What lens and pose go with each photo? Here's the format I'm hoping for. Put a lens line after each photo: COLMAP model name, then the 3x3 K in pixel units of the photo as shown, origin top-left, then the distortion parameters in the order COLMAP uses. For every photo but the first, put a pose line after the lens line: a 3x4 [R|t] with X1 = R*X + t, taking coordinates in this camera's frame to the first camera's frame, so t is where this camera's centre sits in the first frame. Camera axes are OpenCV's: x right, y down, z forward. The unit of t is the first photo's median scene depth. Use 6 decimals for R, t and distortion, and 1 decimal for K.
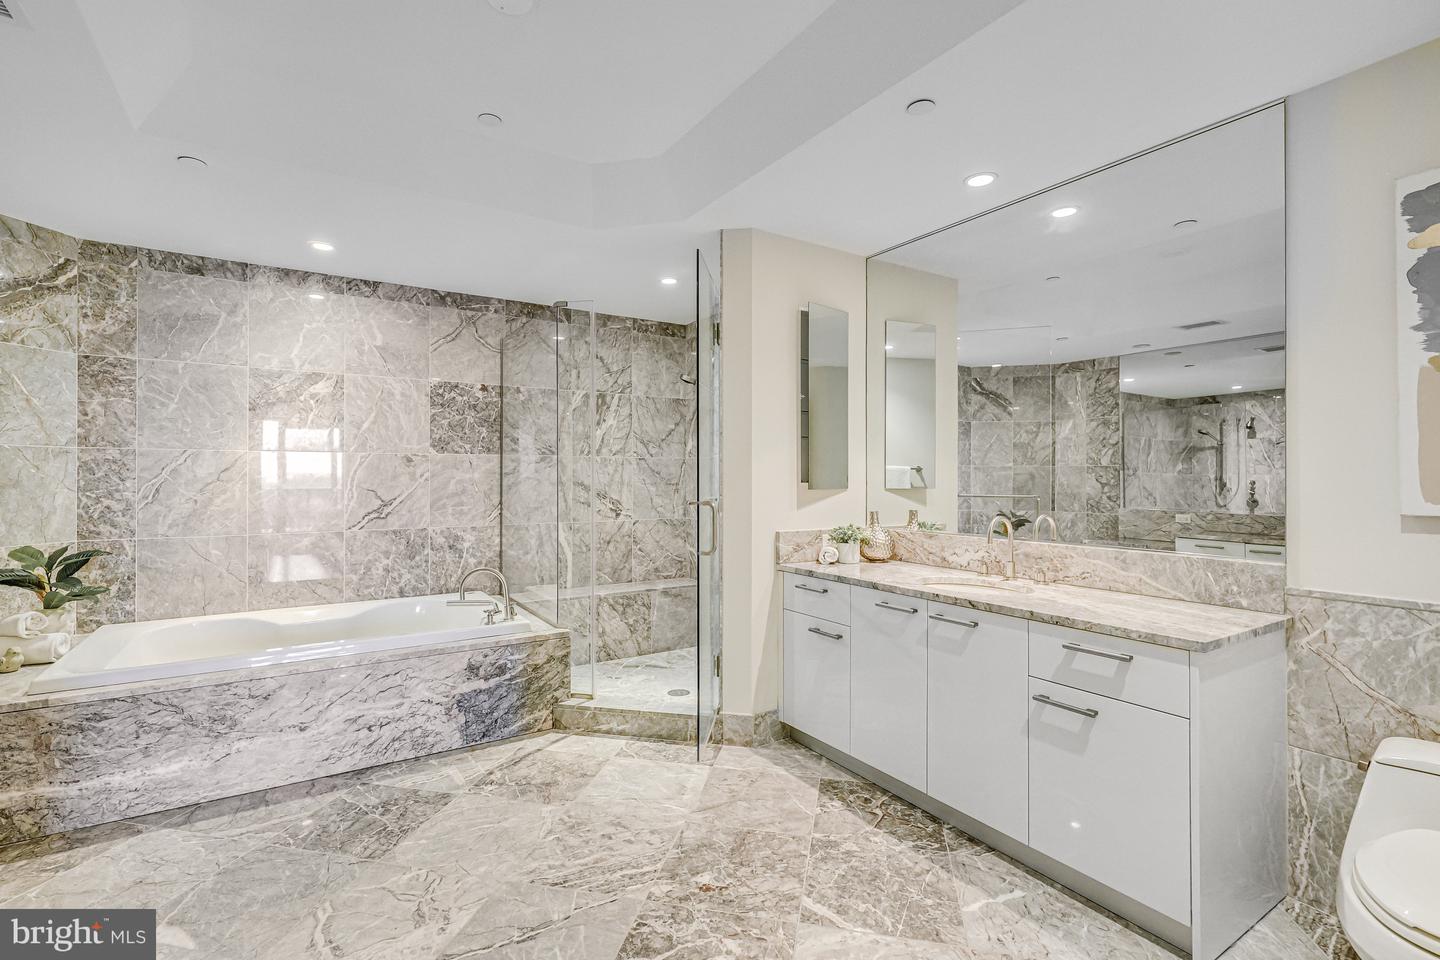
lens RADIAL K [[670.0, 0, 709.6], [0, 670.0, 470.1], [0, 0, 1]] dist [0.007841, -0.000653]
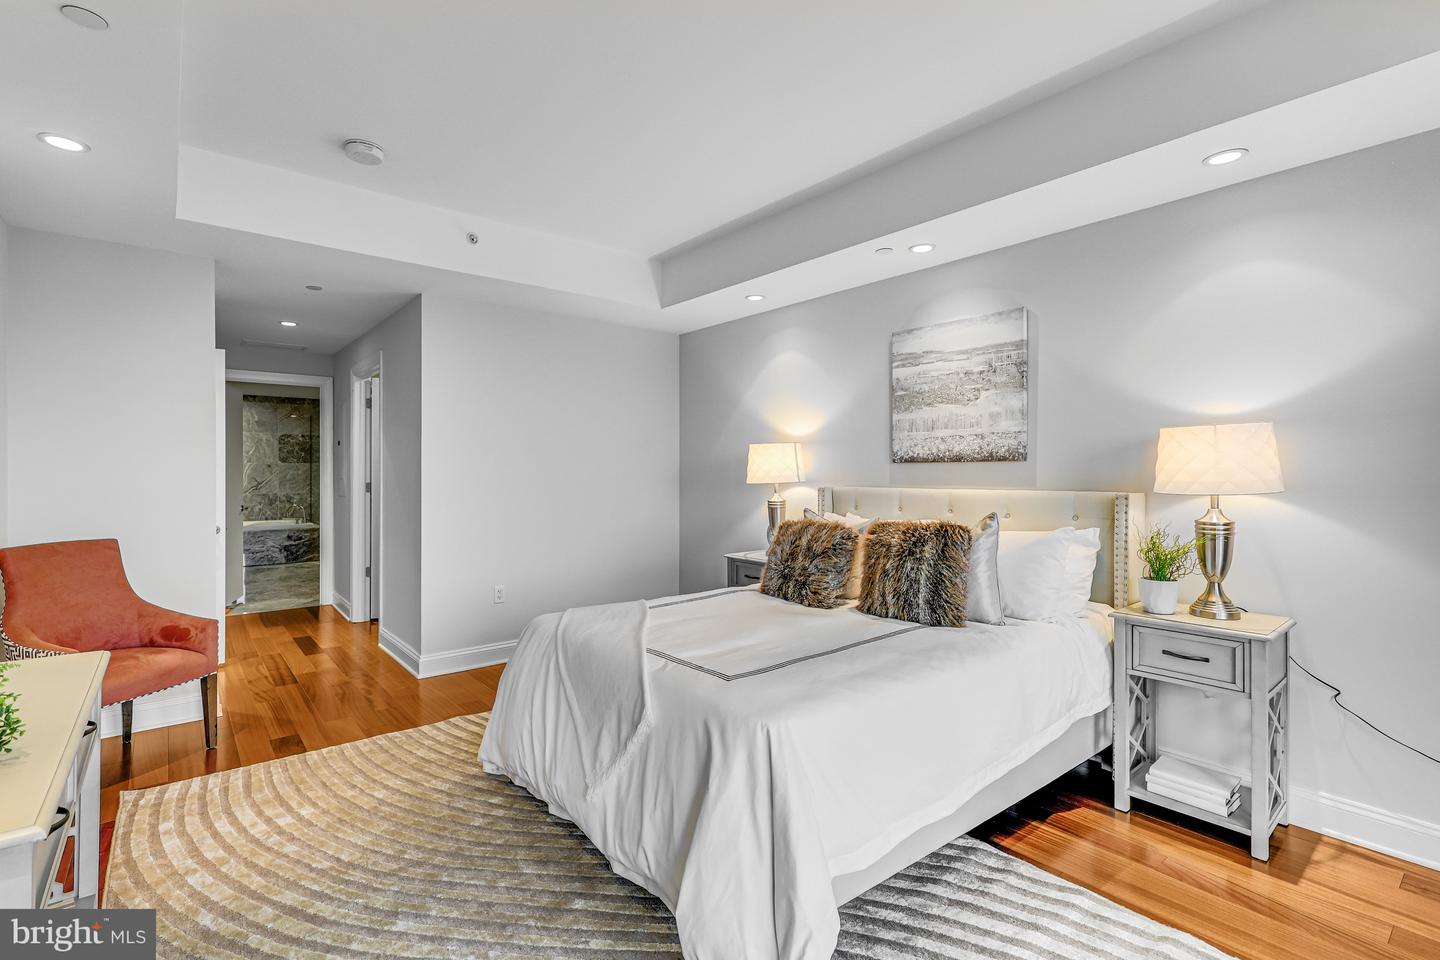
lens RADIAL K [[670.0, 0, 680.1], [0, 670.0, 468.1], [0, 0, 1]] dist [0.007841, -0.000653]
pose [[0.995737, -0.003256, 0.092183, 0.950644], [0.002504, 0.999963, 0.008269, -0.026765], [-0.092206, -0.008003, 0.995708, -1.837578]]
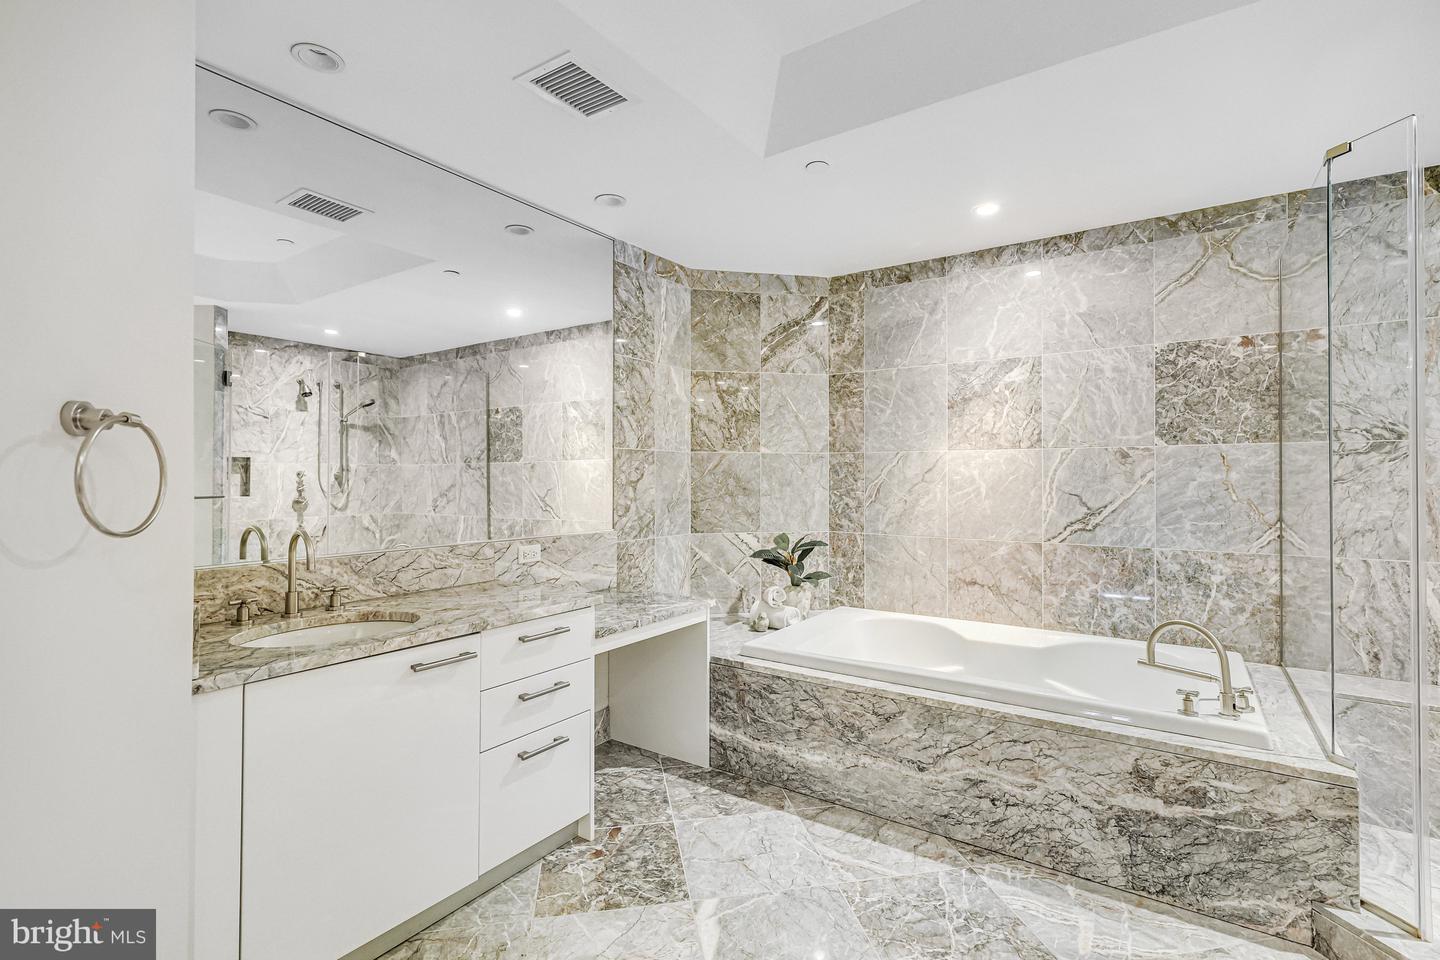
lens RADIAL K [[670.0, 0, 726.4], [0, 670.0, 473.0], [0, 0, 1]] dist [0.007841, -0.000653]
pose [[0.402780, -0.005596, -0.915280, 0.067716], [0.009038, 0.999957, -0.002136, 0.002445], [0.915252, -0.007412, 0.402813, 0.325669]]
